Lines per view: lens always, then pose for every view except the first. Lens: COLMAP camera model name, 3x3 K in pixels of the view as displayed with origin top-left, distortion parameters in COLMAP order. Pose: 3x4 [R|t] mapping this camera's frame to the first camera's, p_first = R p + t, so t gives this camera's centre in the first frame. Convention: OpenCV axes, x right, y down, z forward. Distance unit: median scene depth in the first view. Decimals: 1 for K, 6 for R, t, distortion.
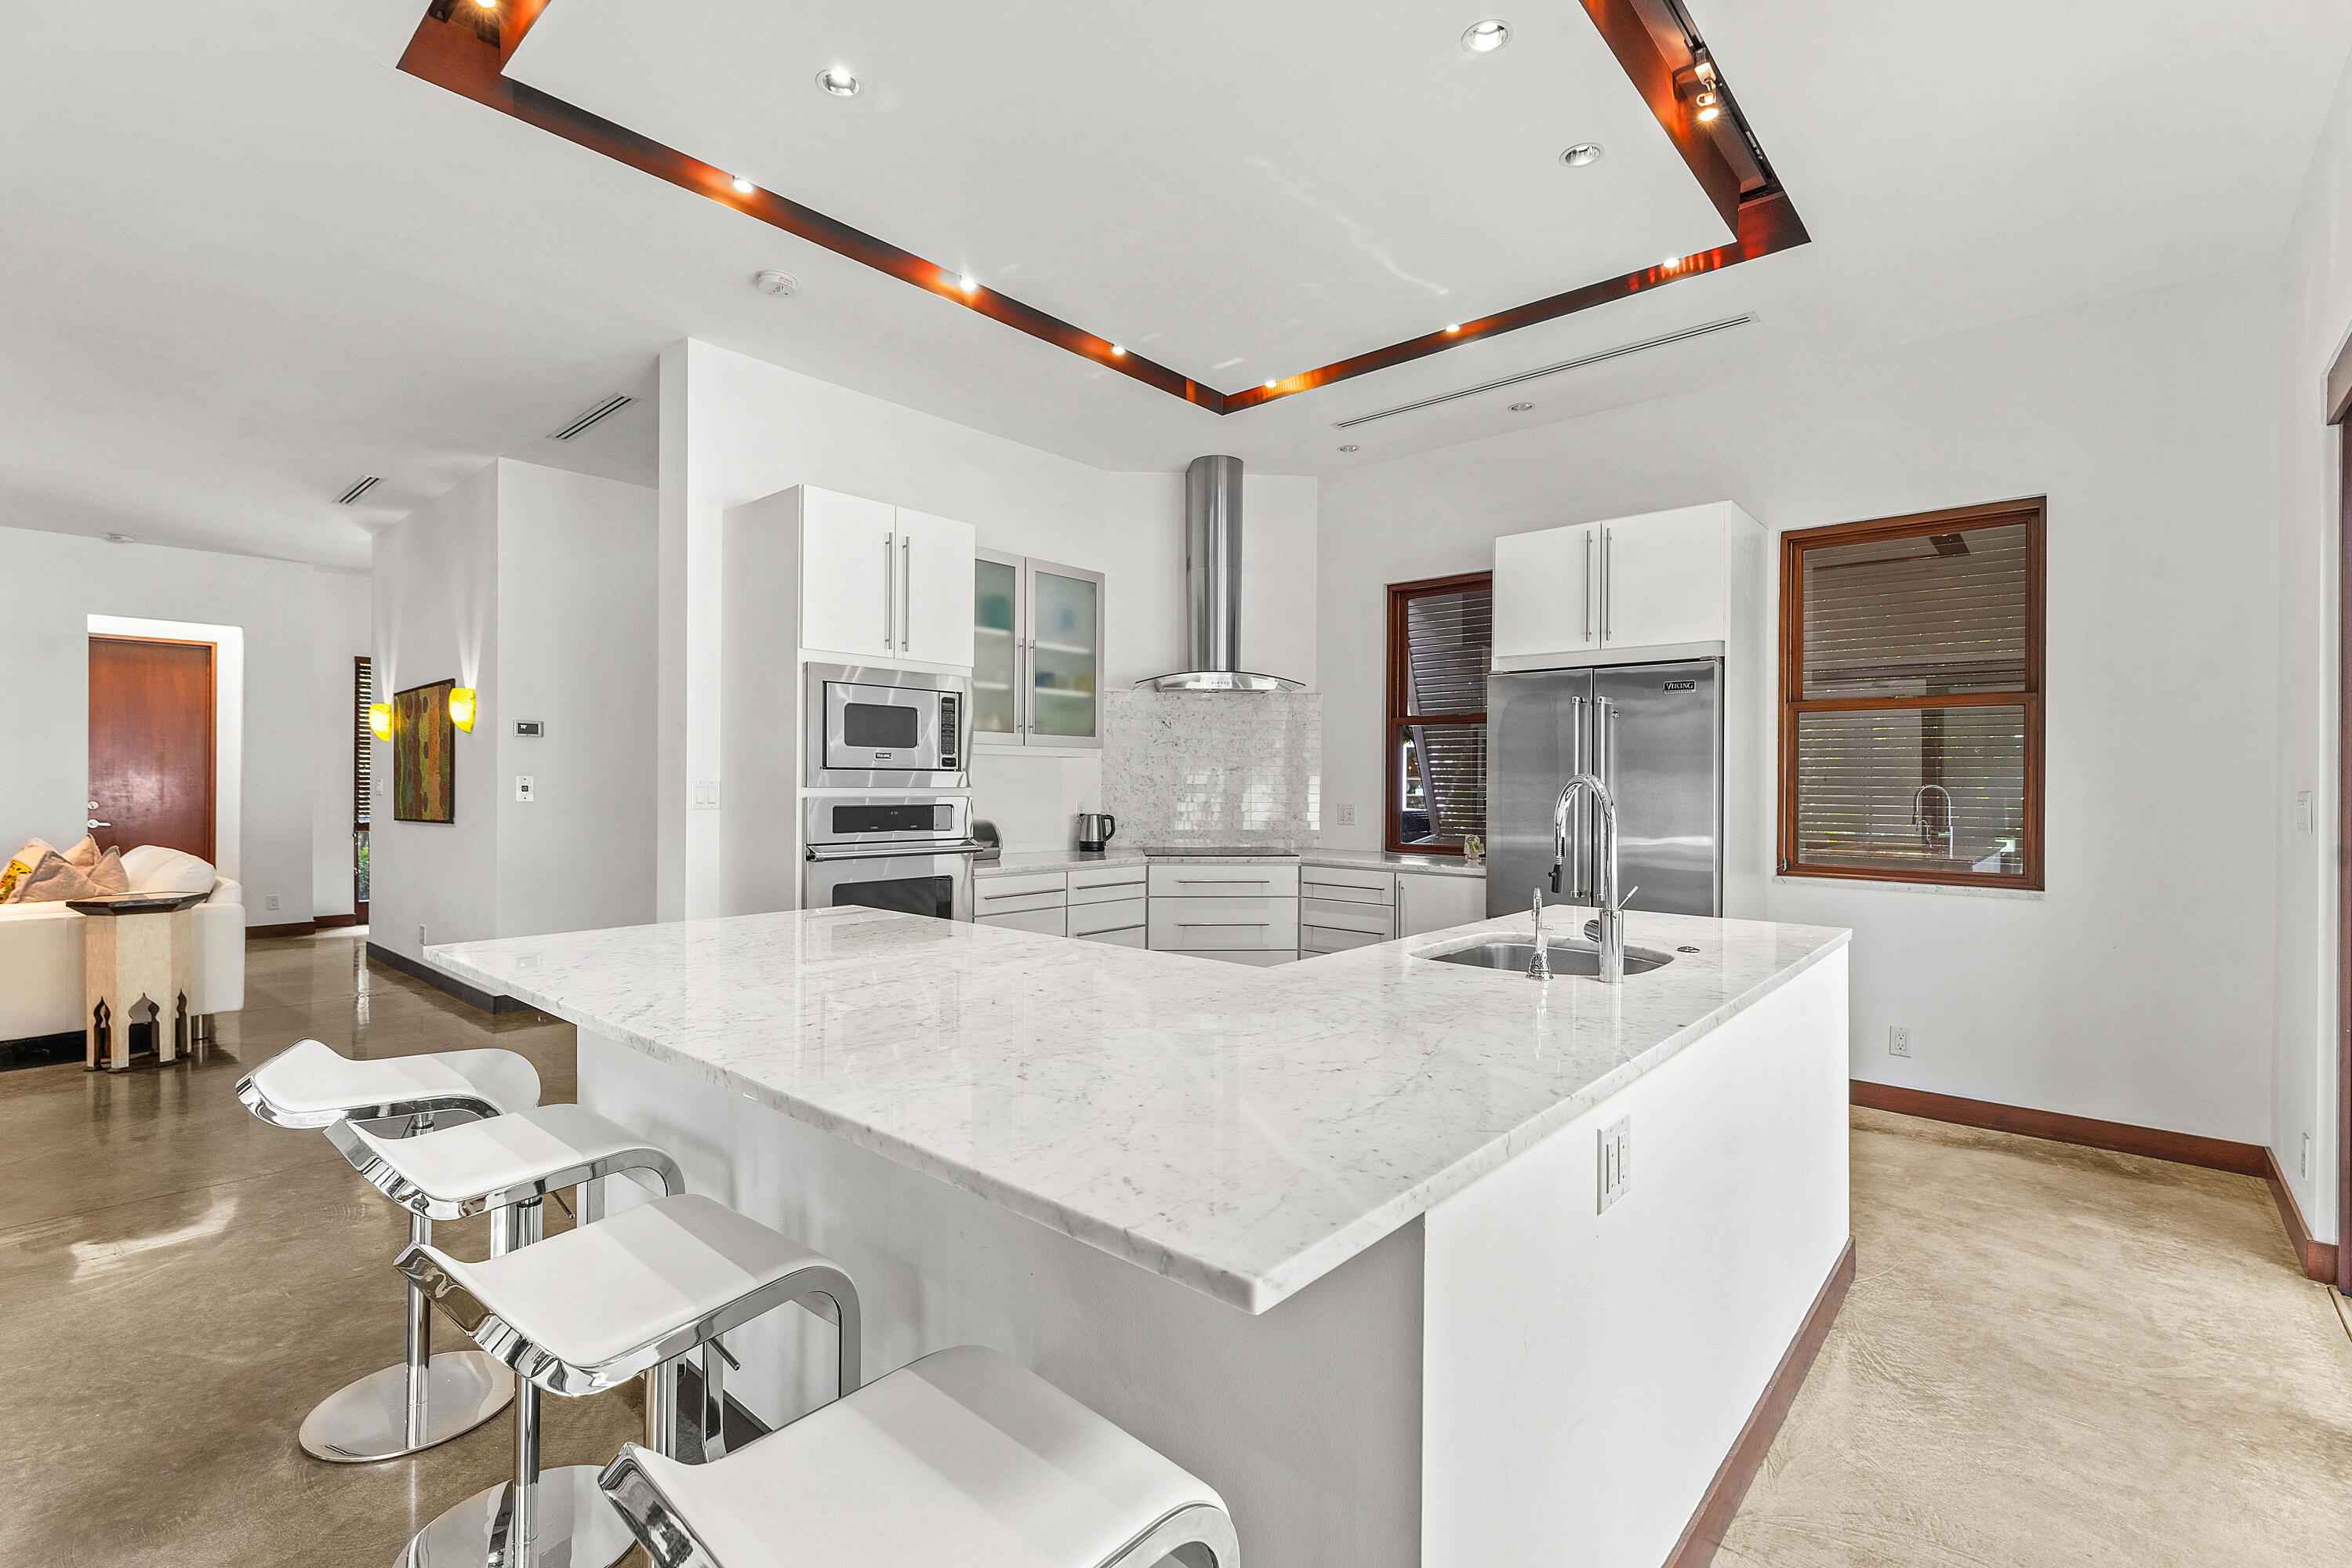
lens RADIAL K [[1044.9, 0, 1176.0], [0, 1044.9, 784.0], [0, 0, 1]] dist [0.000805, 0.000013]
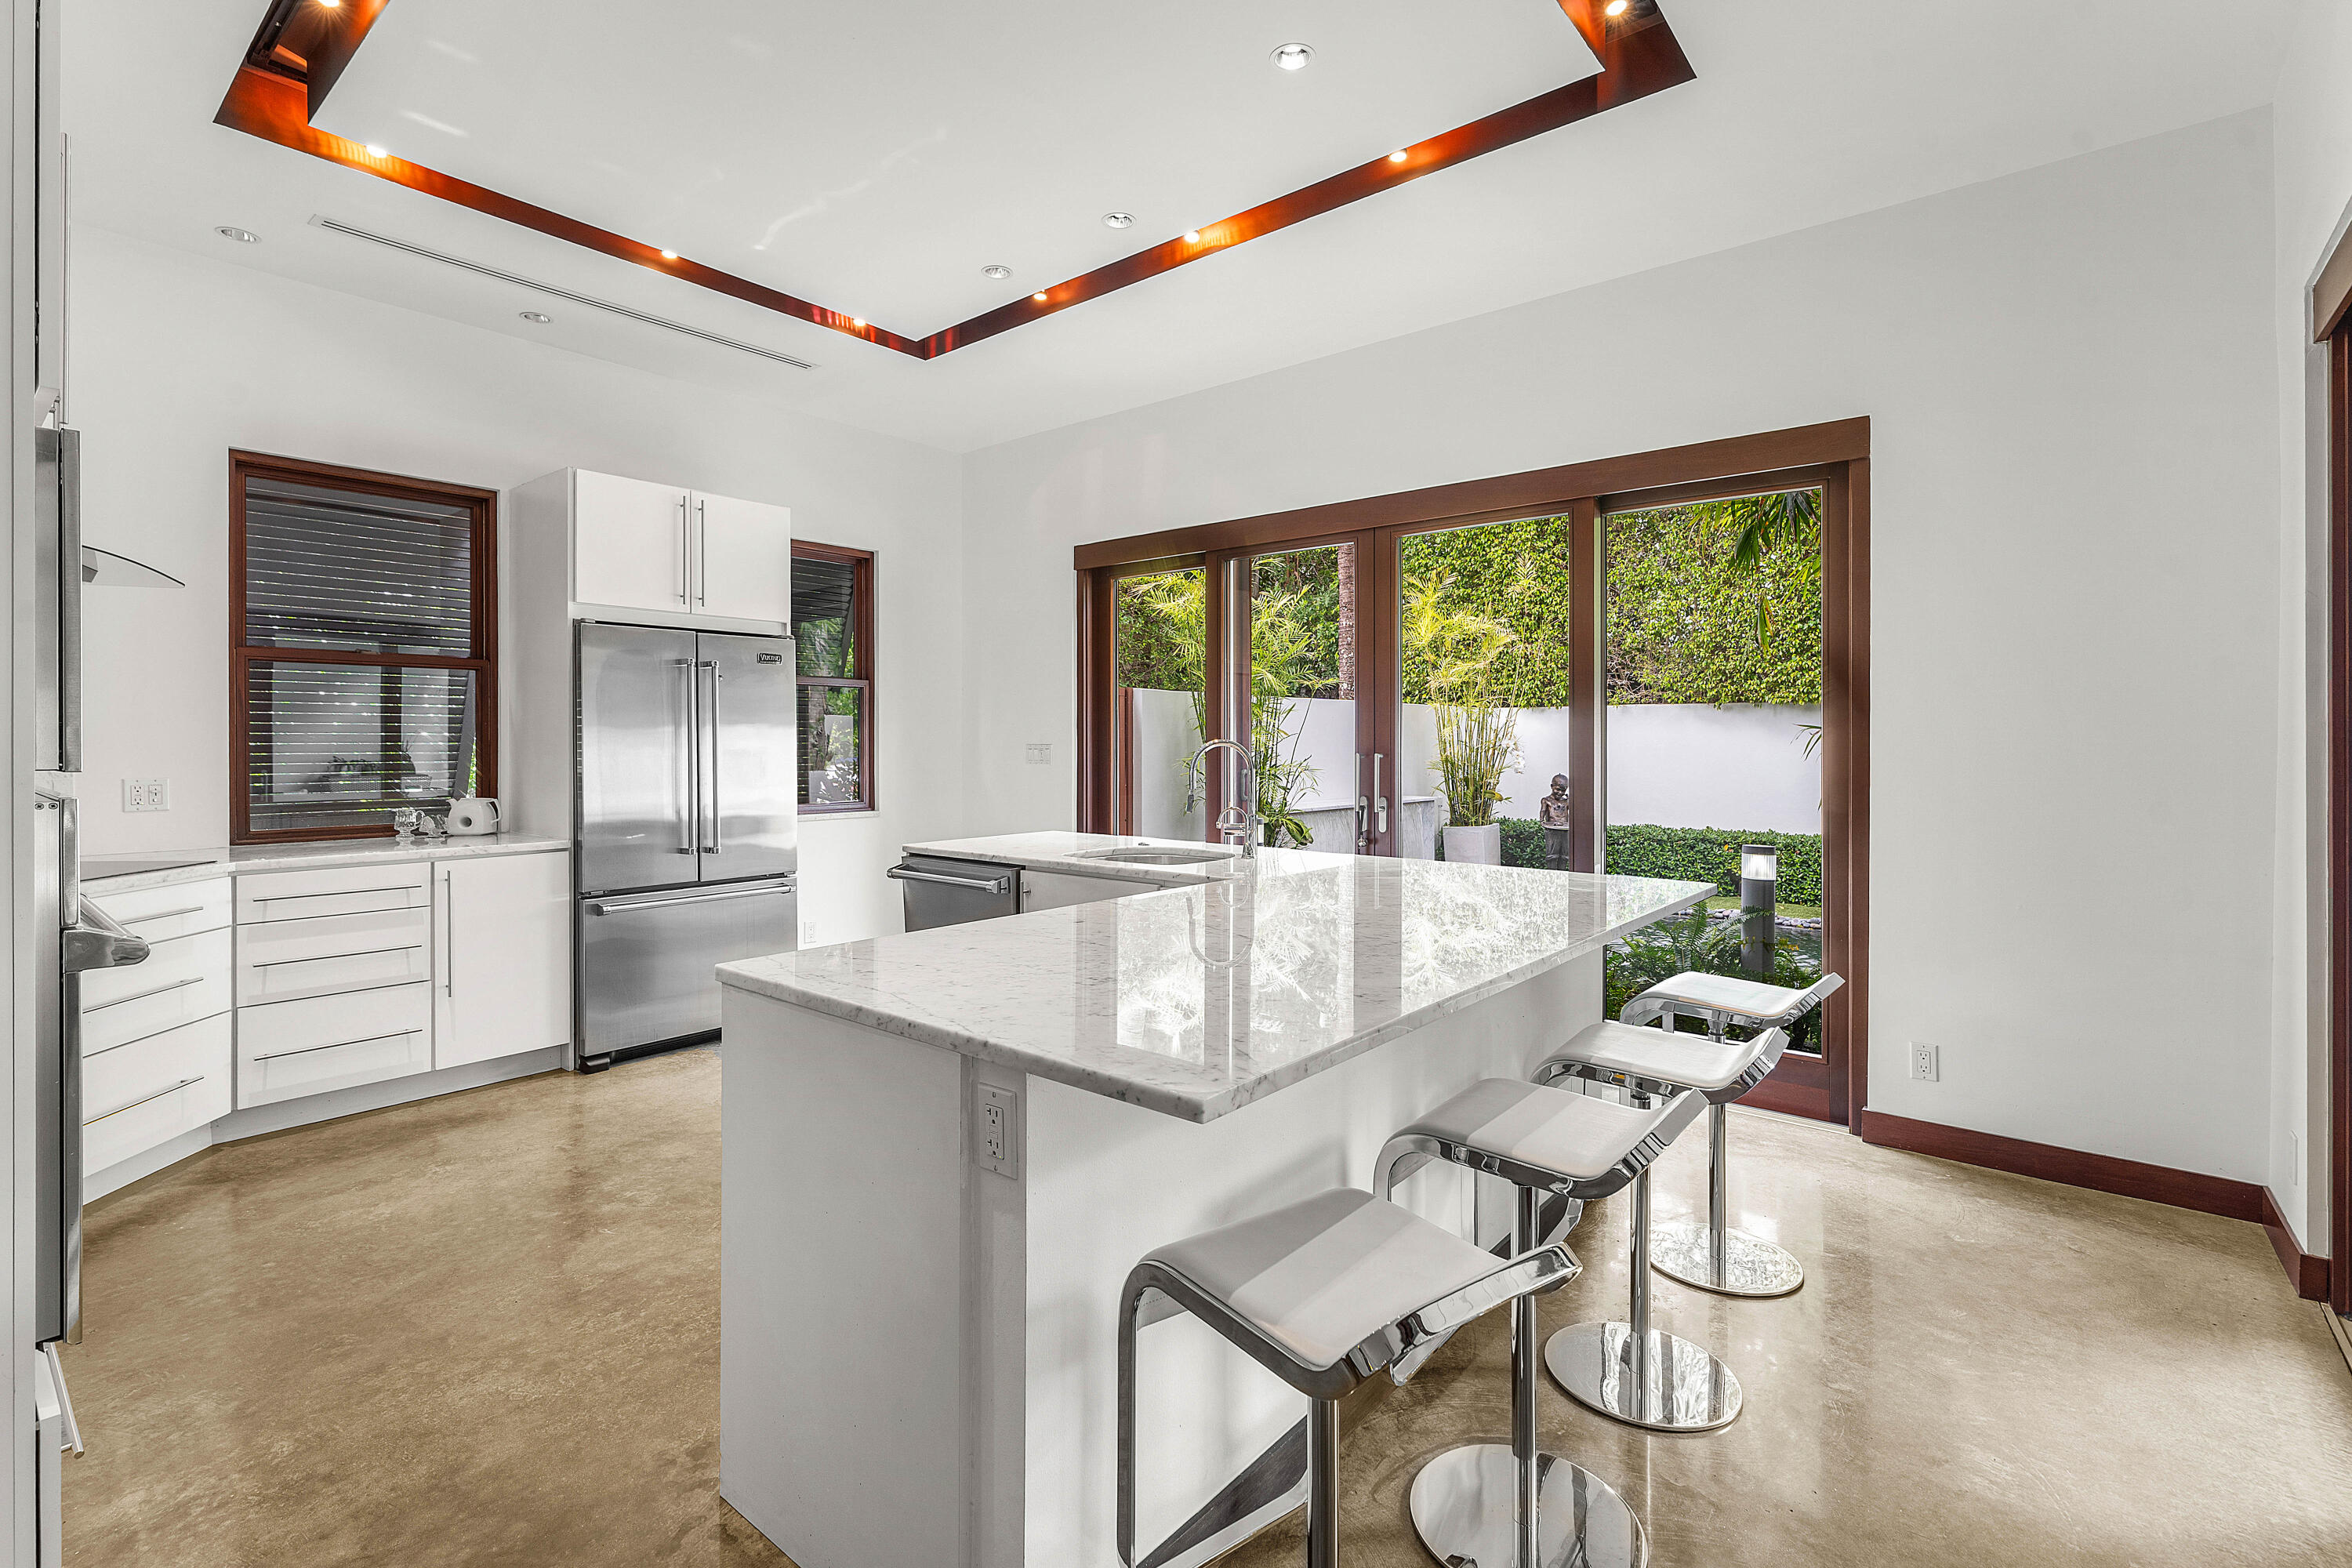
lens RADIAL K [[1053.5, 0, 1174.8], [0, 1053.5, 741.4], [0, 0, 1]] dist [0.001004, 0.000116]
pose [[-0.034588, -0.005488, 0.999387, -0.659505], [0.007623, 0.999954, 0.005755, -0.002944], [-0.999373, 0.007818, -0.034545, 0.554831]]
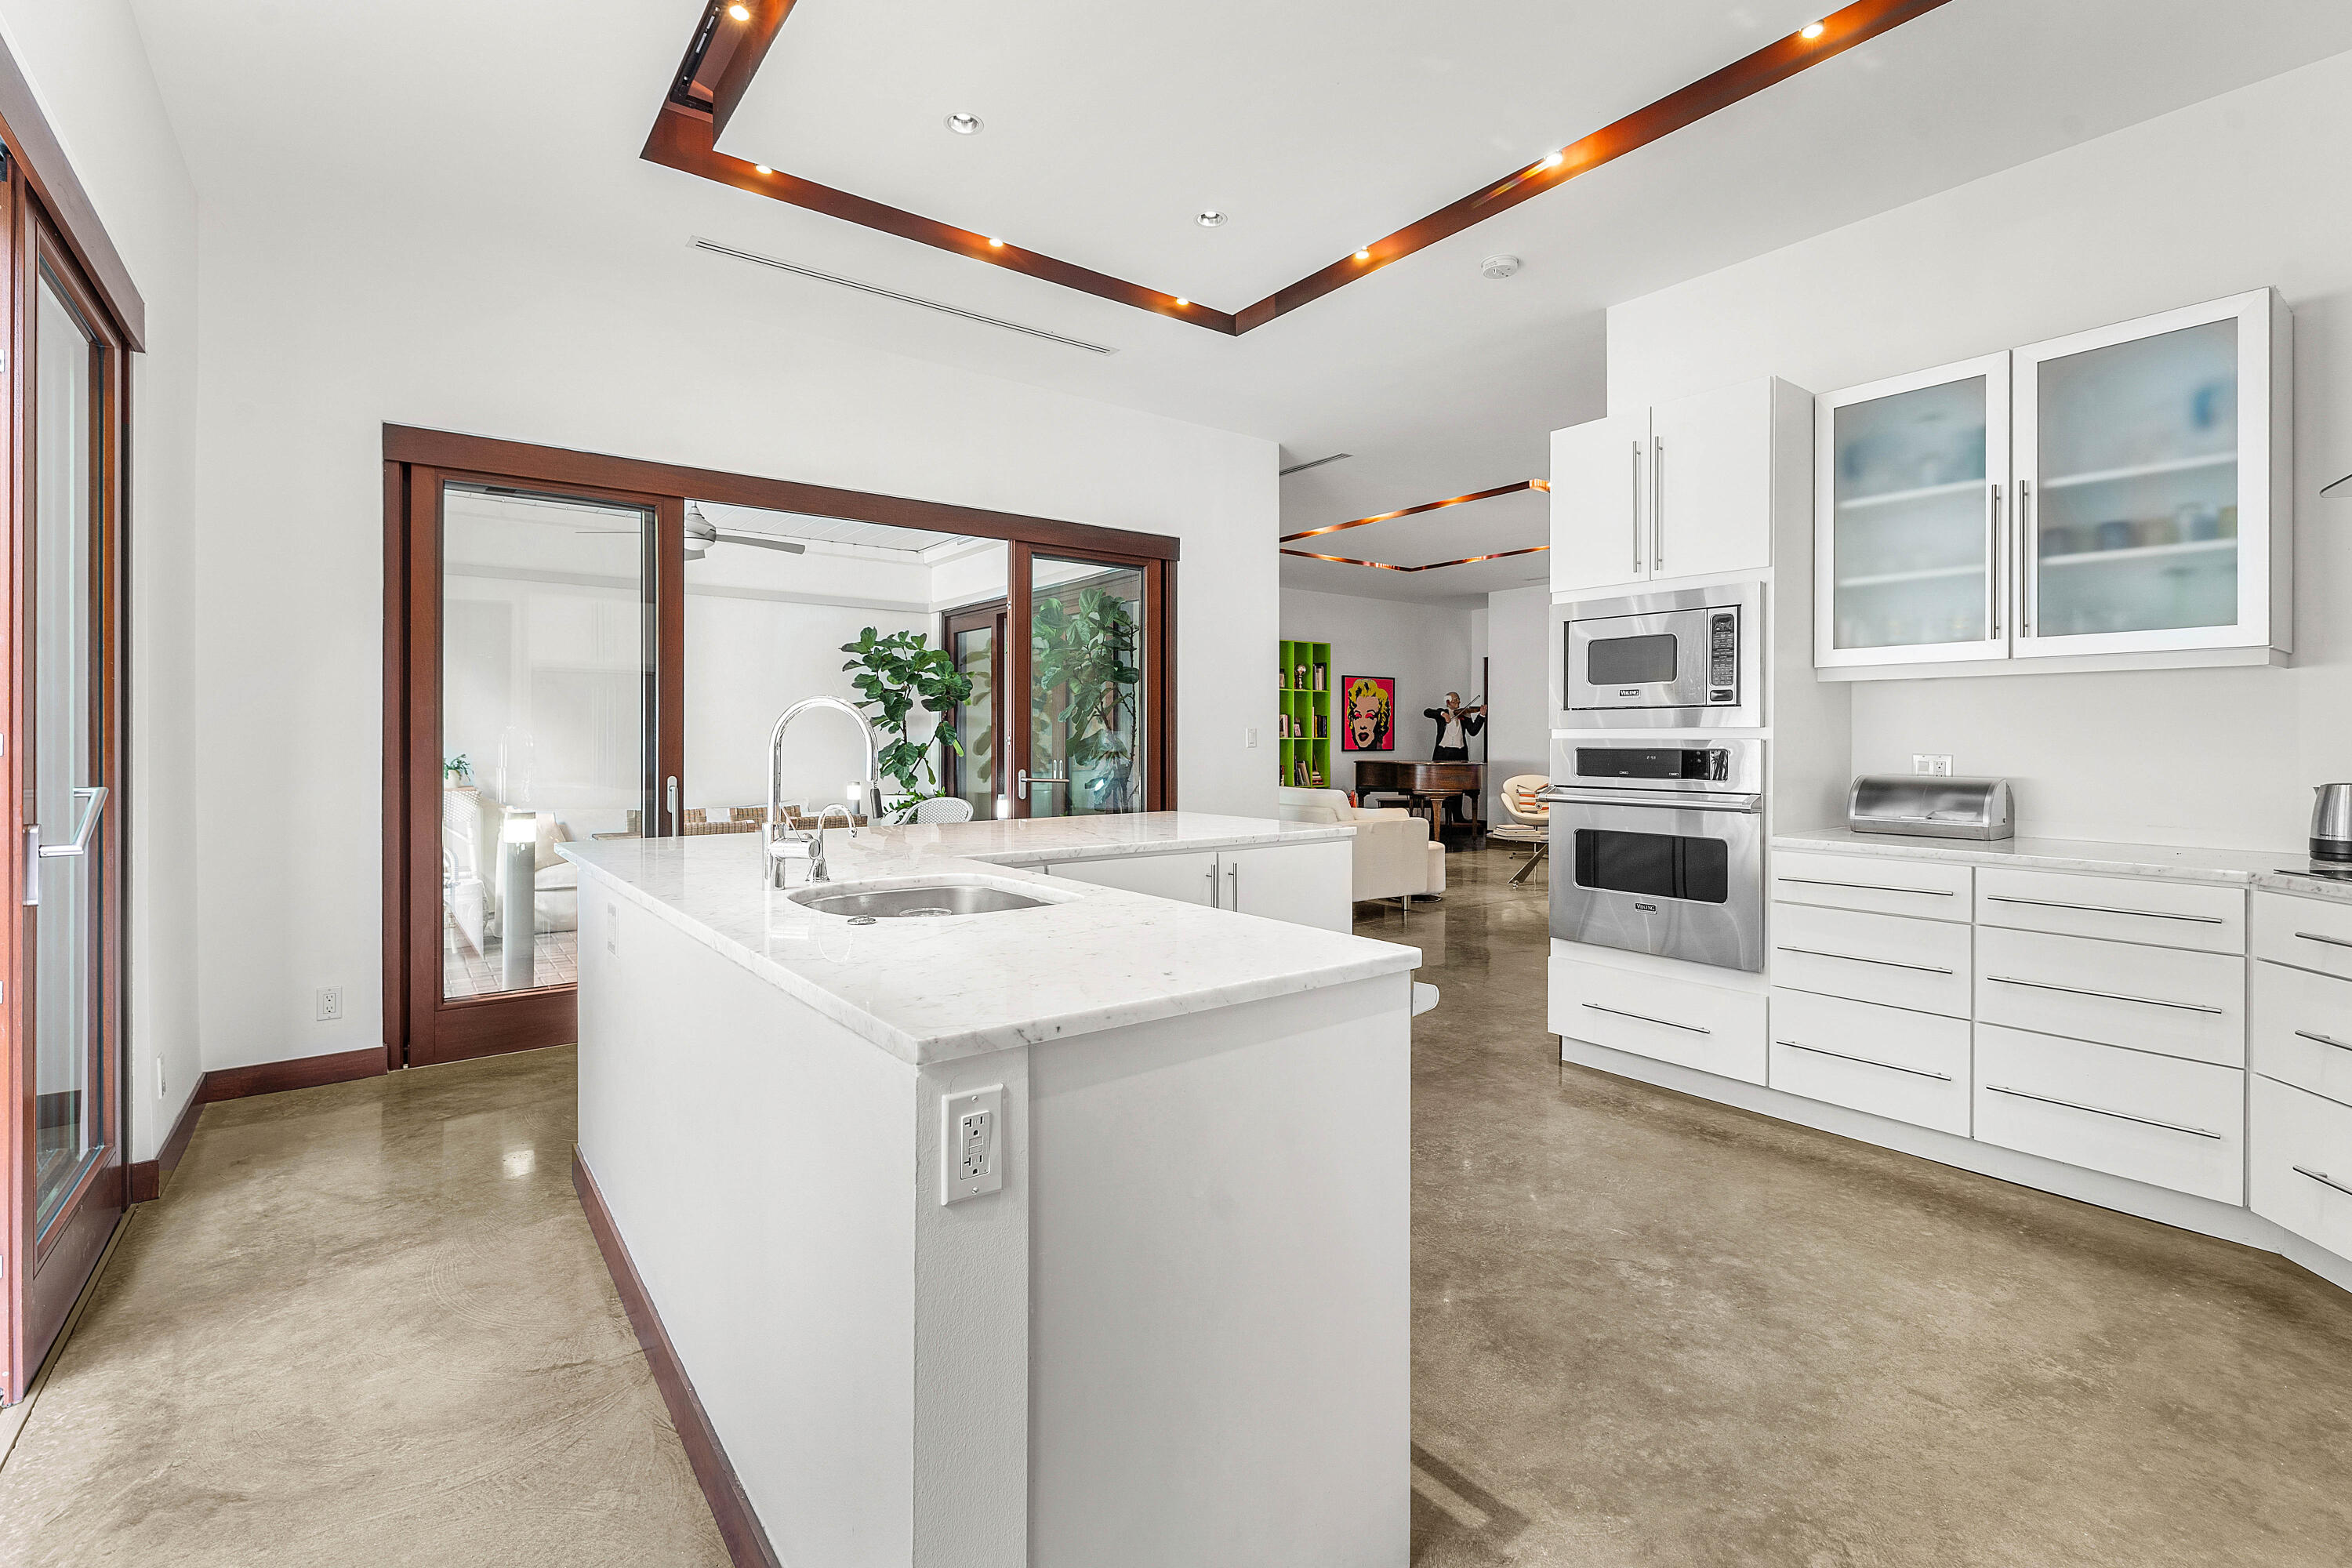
lens RADIAL K [[1053.5, 0, 1174.8], [0, 1053.5, 741.4], [0, 0, 1]] dist [0.001004, 0.000116]
pose [[-0.194987, -0.003162, -0.980801, 0.648286], [-0.003467, 0.999991, -0.002535, 0.017196], [0.980800, 0.002906, -0.194996, 0.750216]]
